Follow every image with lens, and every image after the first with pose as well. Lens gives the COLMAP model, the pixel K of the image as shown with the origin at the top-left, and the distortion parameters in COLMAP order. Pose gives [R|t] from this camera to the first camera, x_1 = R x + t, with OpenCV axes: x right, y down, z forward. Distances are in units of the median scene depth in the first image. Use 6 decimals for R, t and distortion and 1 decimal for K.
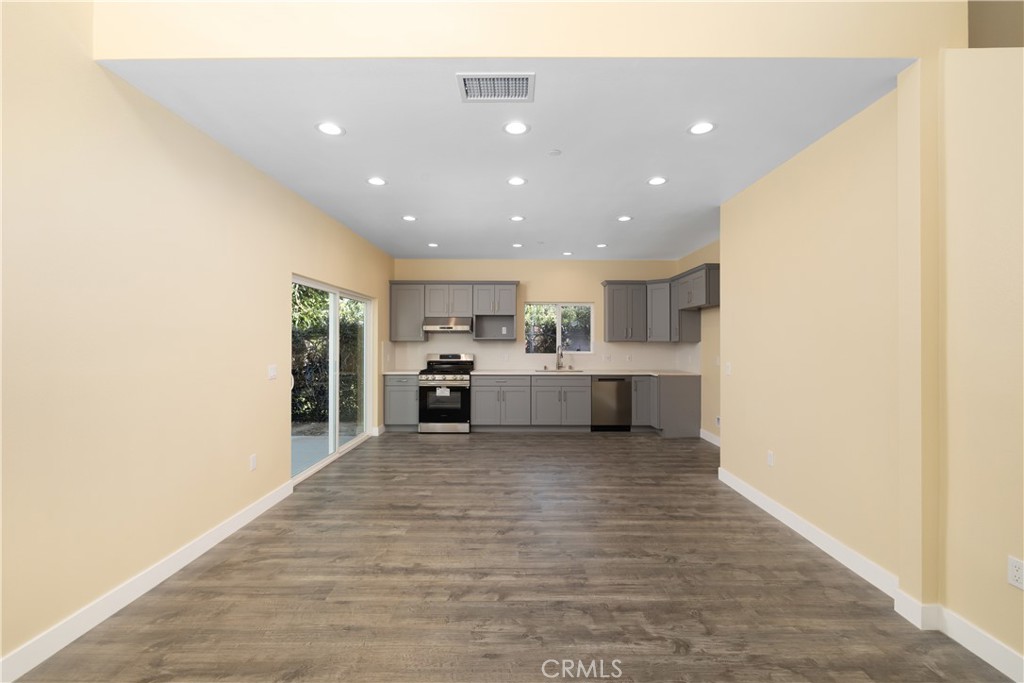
lens RADIAL K [[434.7, 0, 512.0], [0, 434.7, 341.5], [0, 0, 1]] dist [-0.007901, 0.000203]
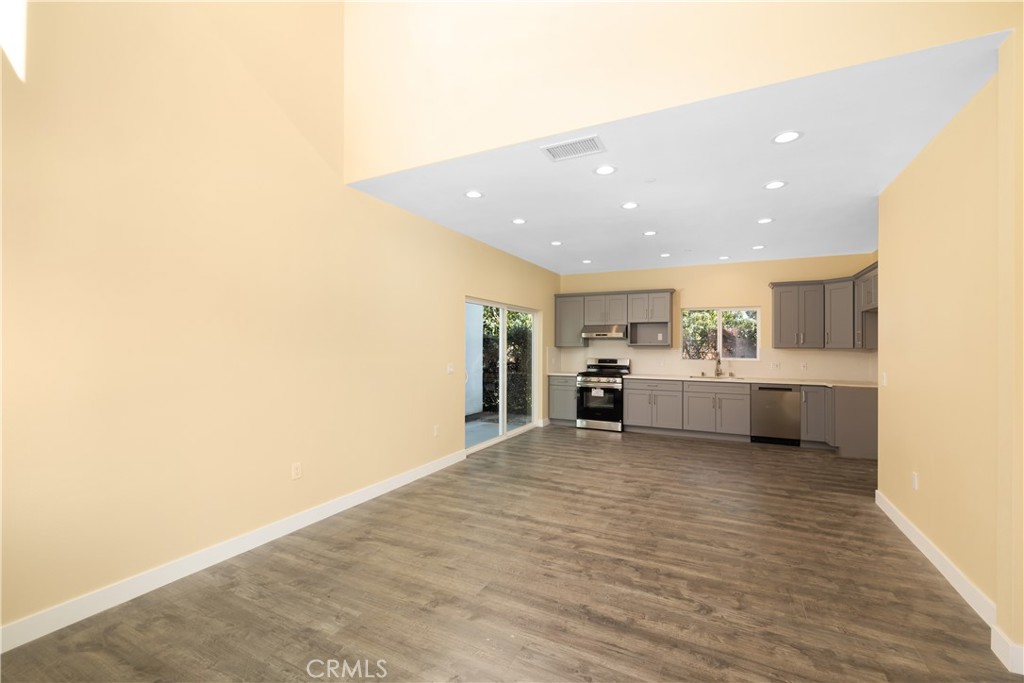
lens RADIAL K [[425.9, 0, 503.4], [0, 425.9, 347.7], [0, 0, 1]] dist [-0.018268, 0.000351]
pose [[0.888244, 0.004825, -0.459346, 0.199126], [-0.004458, 0.999988, 0.001884, 0.000802], [0.459350, 0.000375, 0.888255, -0.118450]]
